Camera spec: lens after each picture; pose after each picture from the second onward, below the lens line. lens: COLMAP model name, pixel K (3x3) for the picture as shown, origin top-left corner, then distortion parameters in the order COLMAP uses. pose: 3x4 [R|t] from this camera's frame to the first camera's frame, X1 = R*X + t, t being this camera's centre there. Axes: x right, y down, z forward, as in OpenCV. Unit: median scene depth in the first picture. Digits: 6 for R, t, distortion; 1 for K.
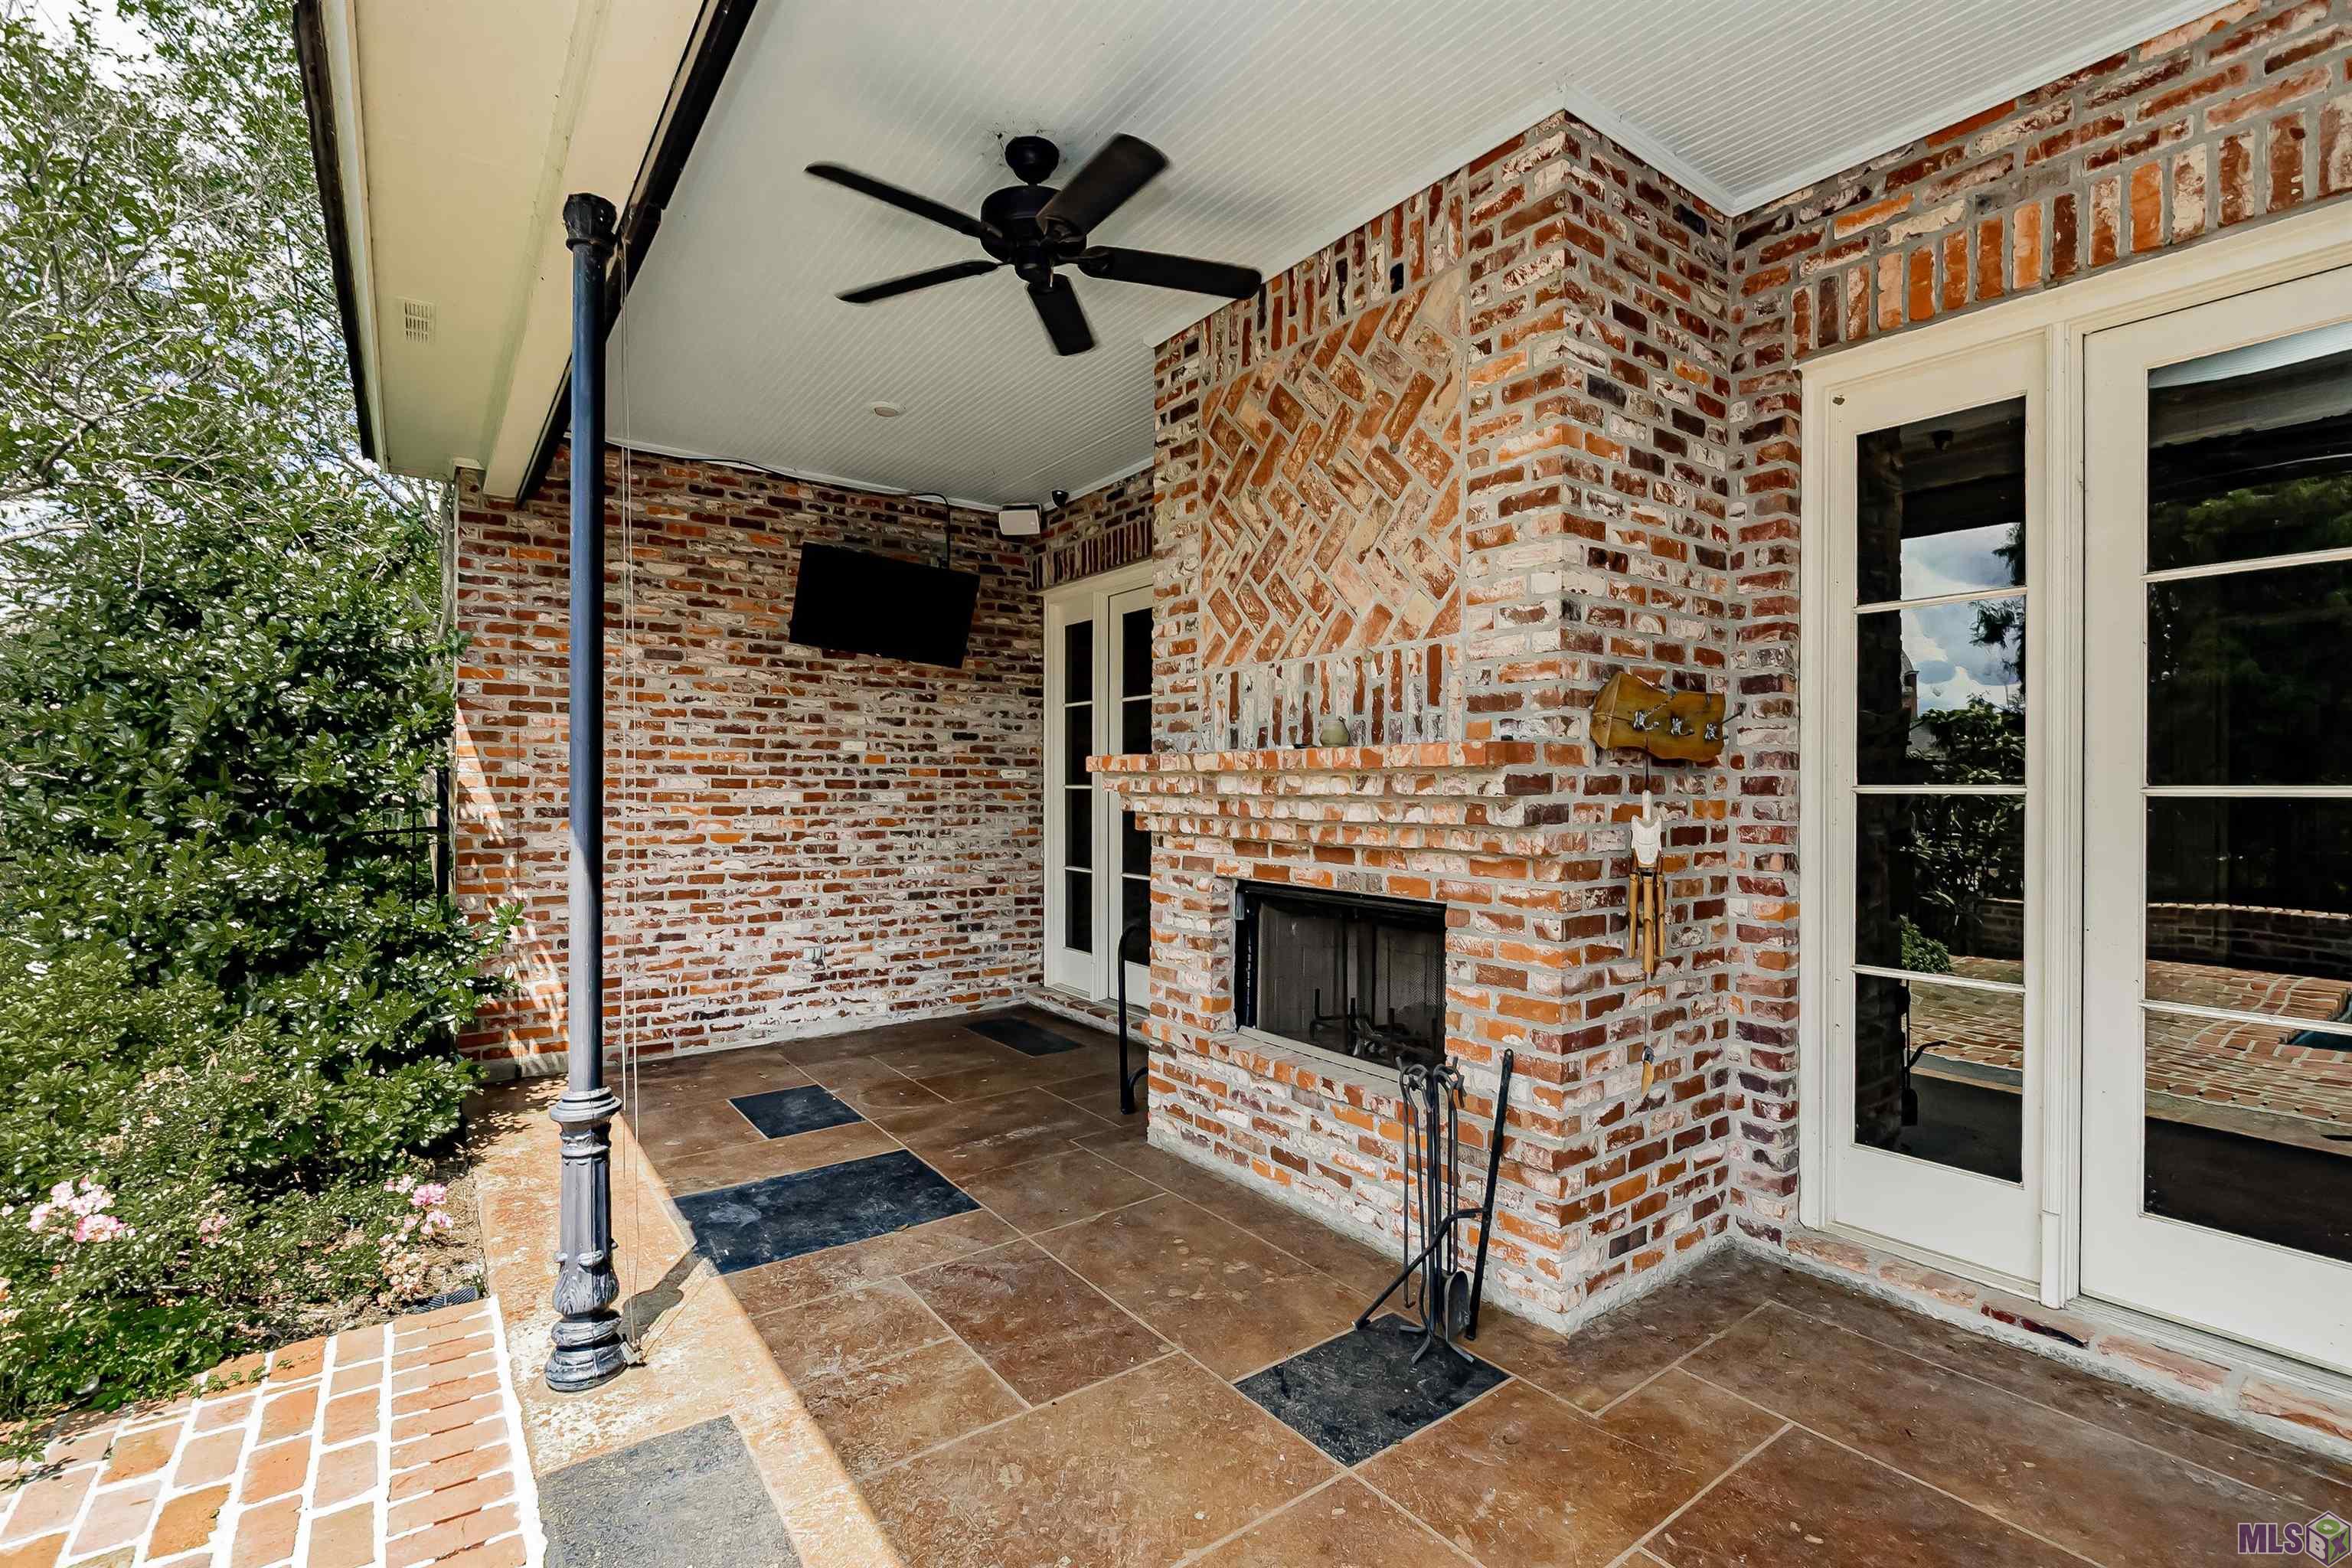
lens RADIAL K [[1063.8, 0, 1165.3], [0, 1063.8, 784.3], [0, 0, 1]] dist [0.000766, -0.001540]
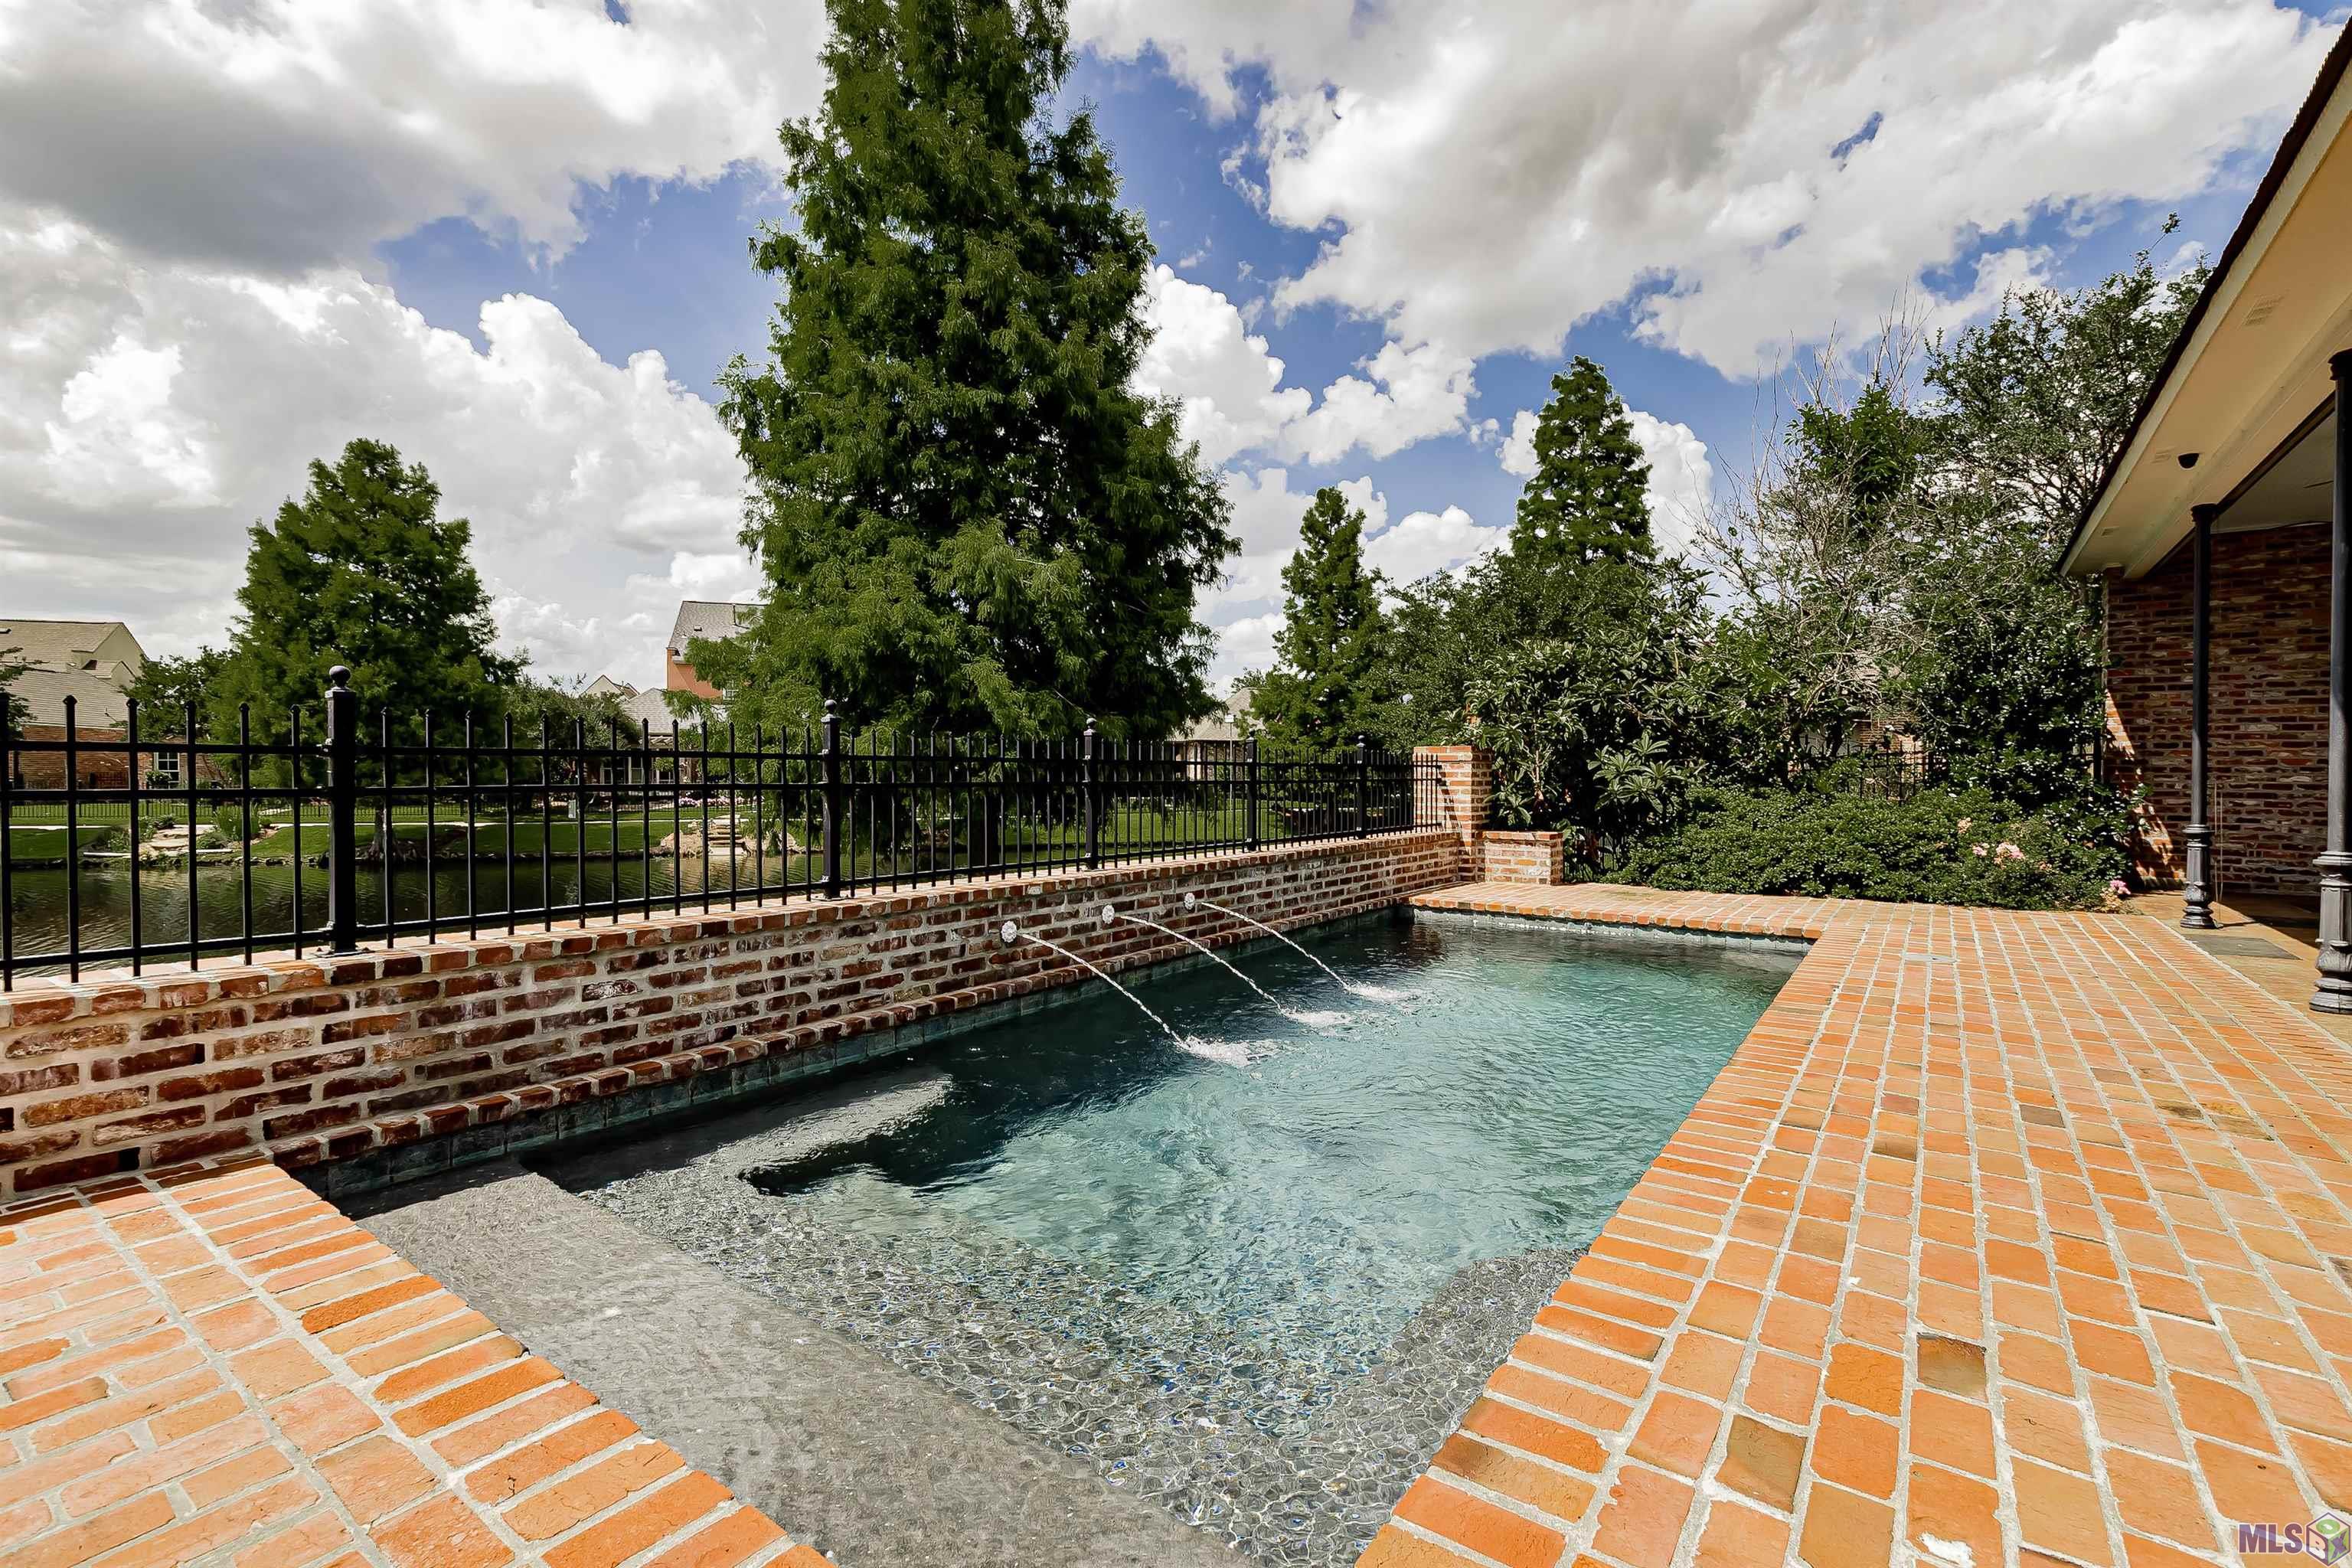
lens RADIAL K [[1063.8, 0, 1159.6], [0, 1063.8, 785.6], [0, 0, 1]] dist [0.000766, -0.001540]
pose [[0.315789, 0.008376, -0.948792, 0.995238], [-0.000632, 0.999963, 0.008618, 0.131714], [0.948829, -0.002122, 0.315783, -1.978162]]
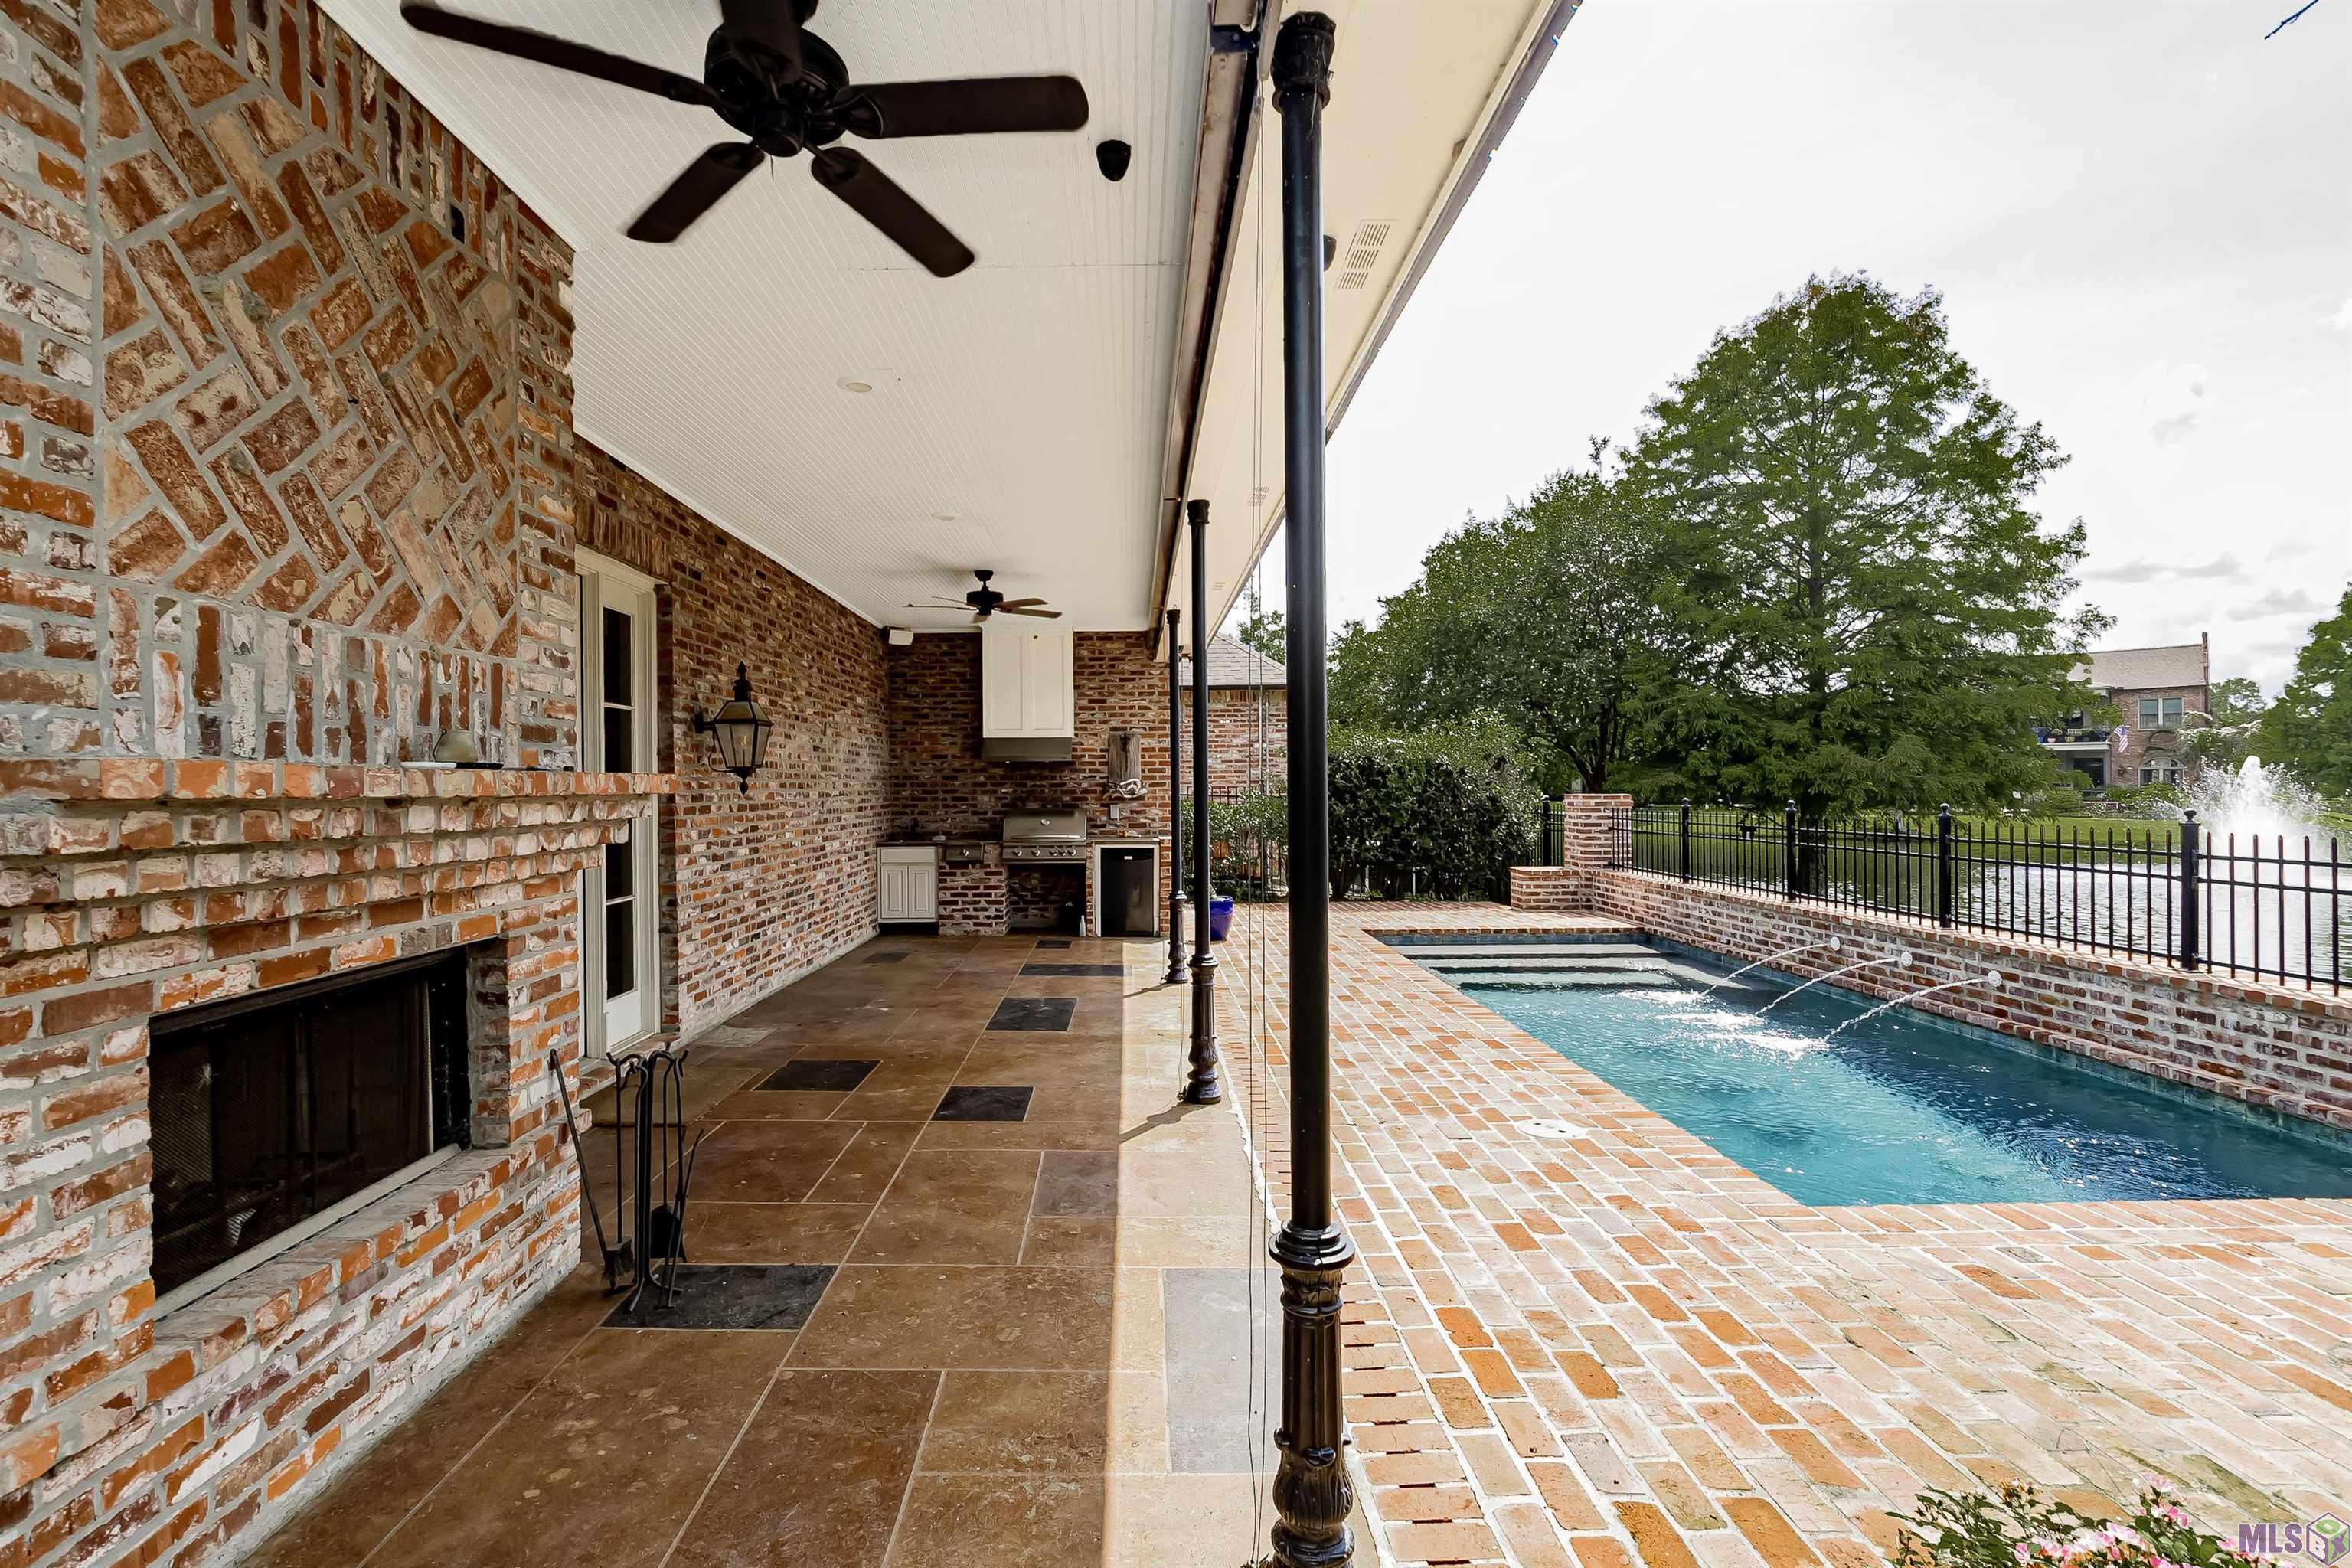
lens RADIAL K [[1063.8, 0, 1157.7], [0, 1063.8, 793.5], [0, 0, 1]] dist [0.000766, -0.001540]
pose [[-0.828822, 0.002329, 0.559507, -0.645129], [0.007174, 0.999953, 0.006465, -0.015204], [-0.559466, 0.009373, -0.828800, 1.236319]]
